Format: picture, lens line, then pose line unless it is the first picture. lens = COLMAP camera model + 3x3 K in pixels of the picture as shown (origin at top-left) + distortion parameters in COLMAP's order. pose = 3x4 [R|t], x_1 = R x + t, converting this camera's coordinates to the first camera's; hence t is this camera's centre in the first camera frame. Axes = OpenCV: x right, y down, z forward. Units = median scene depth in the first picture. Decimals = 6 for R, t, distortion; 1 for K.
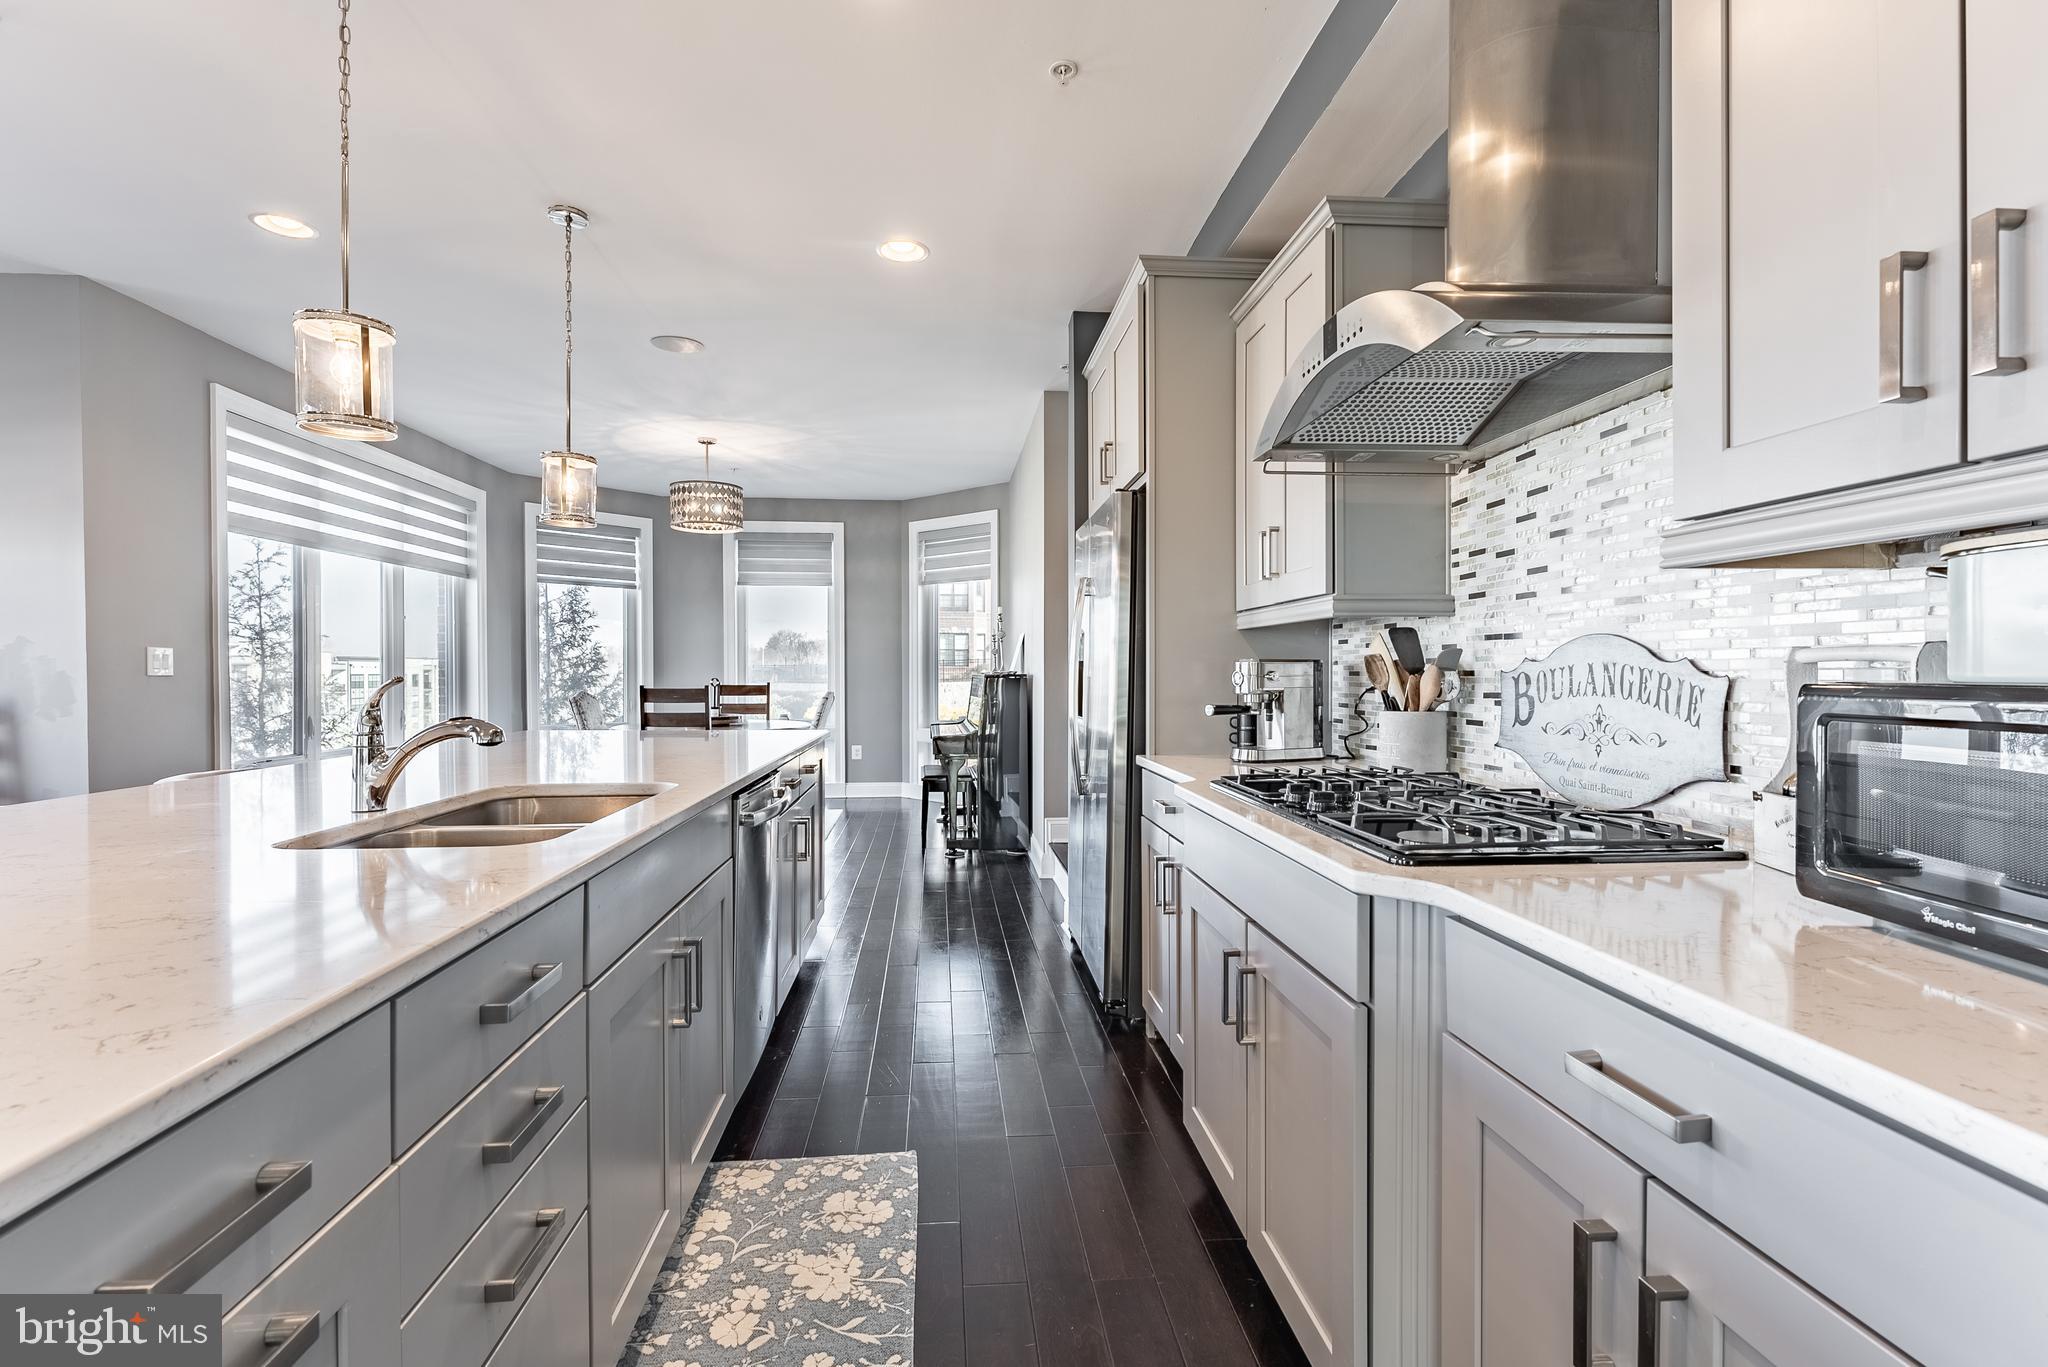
lens RADIAL K [[916.0, 0, 1012.9], [0, 916.0, 673.0], [0, 0, 1]] dist [-0.002460, -0.000666]
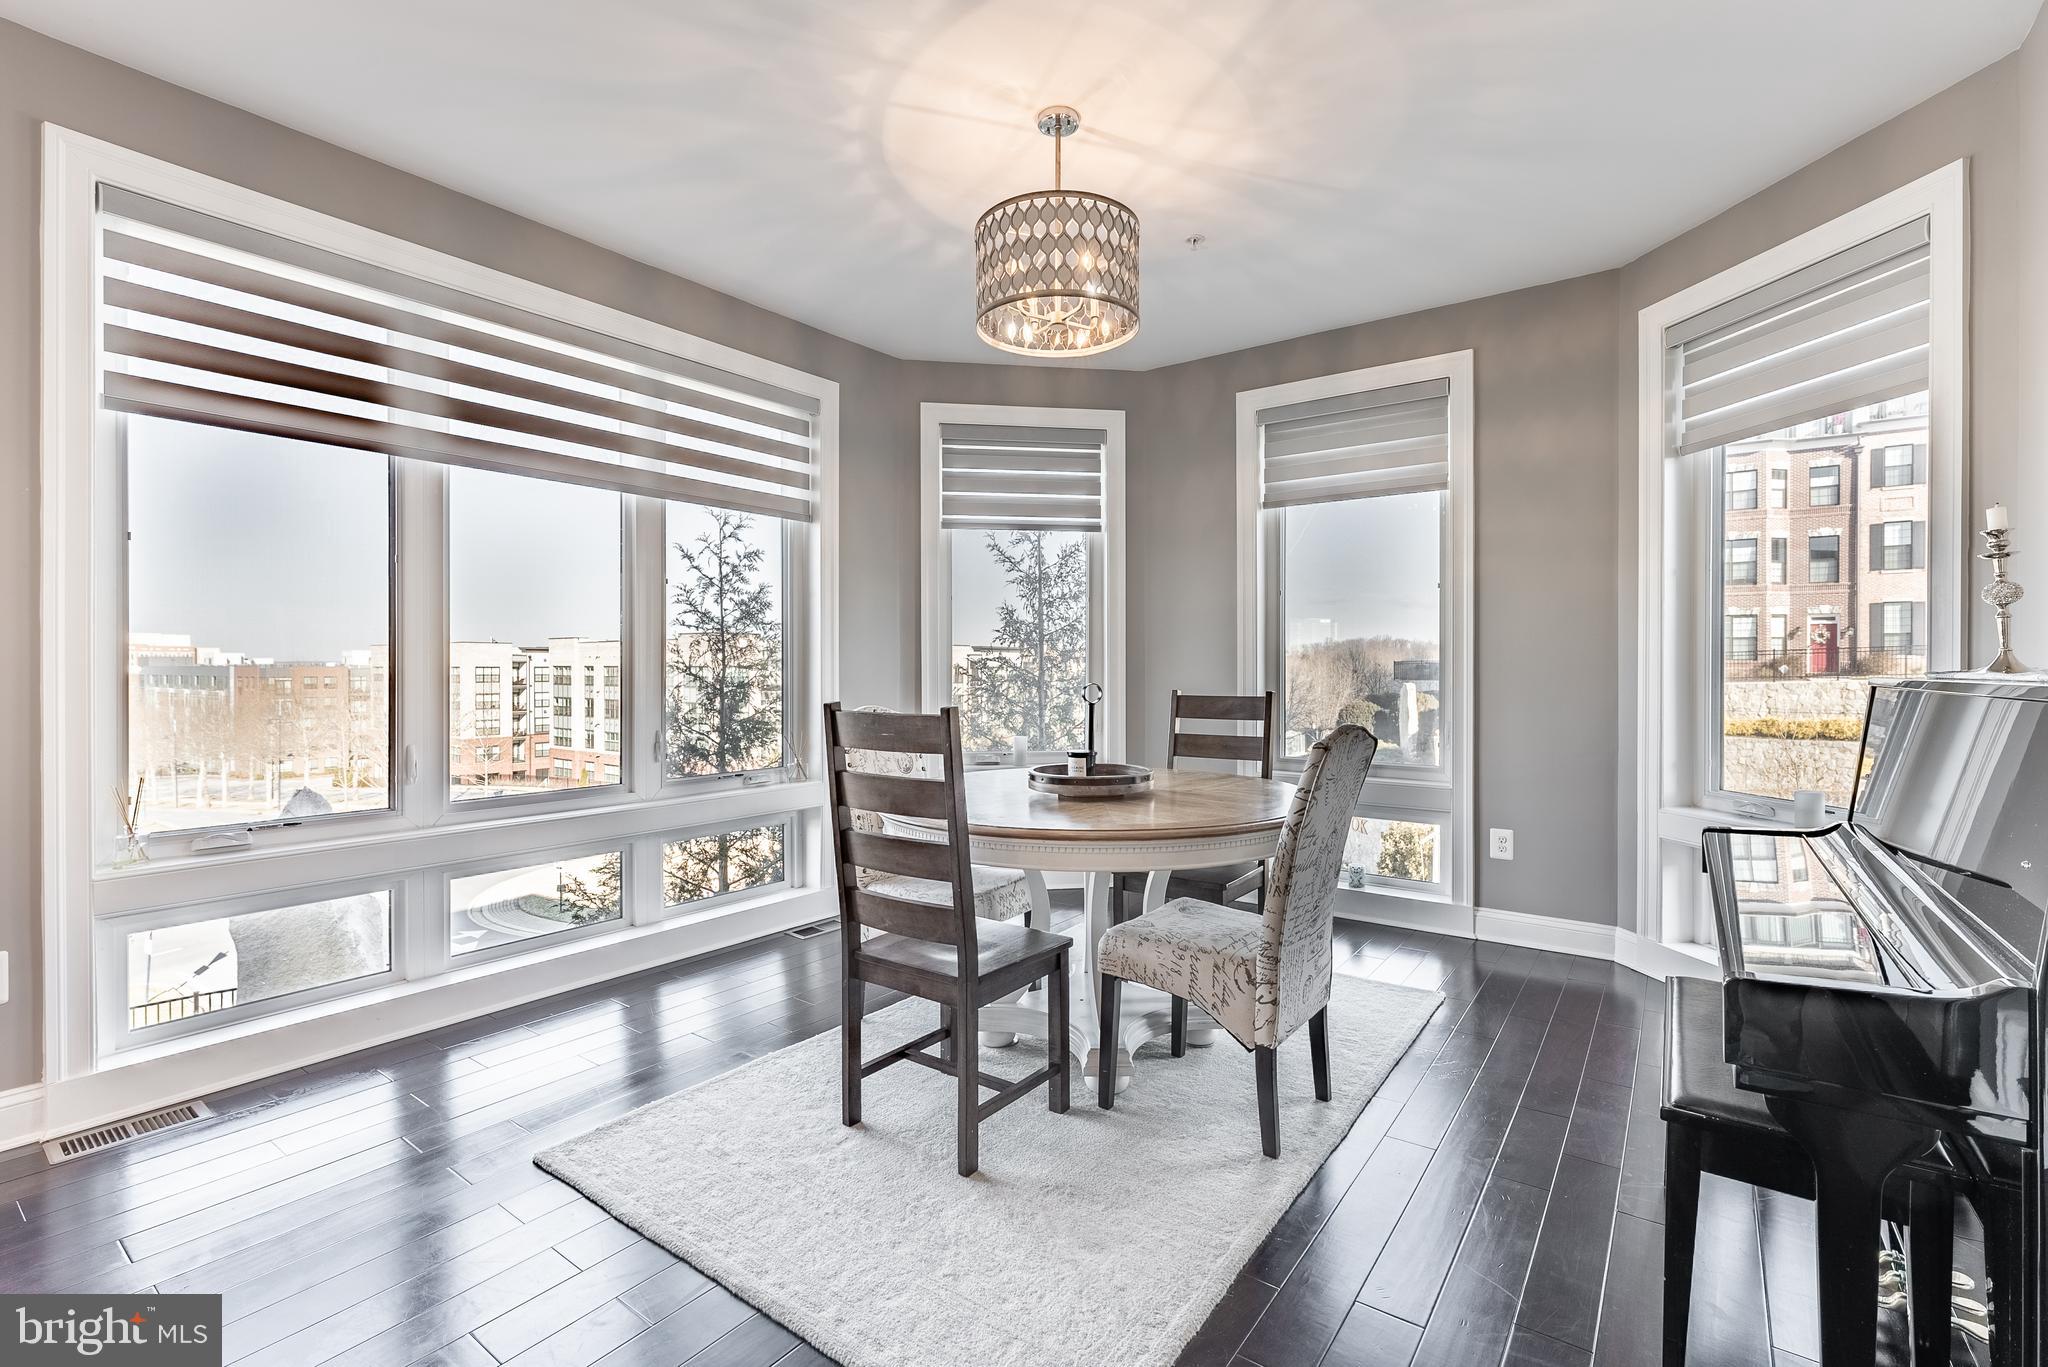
lens RADIAL K [[916.0, 0, 1027.4], [0, 916.0, 674.8], [0, 0, 1]] dist [-0.002460, -0.000666]
pose [[0.753036, 0.006845, -0.657944, -0.059592], [-0.002062, 0.999966, 0.008044, -0.001919], [0.657976, -0.004701, 0.753024, 0.621996]]
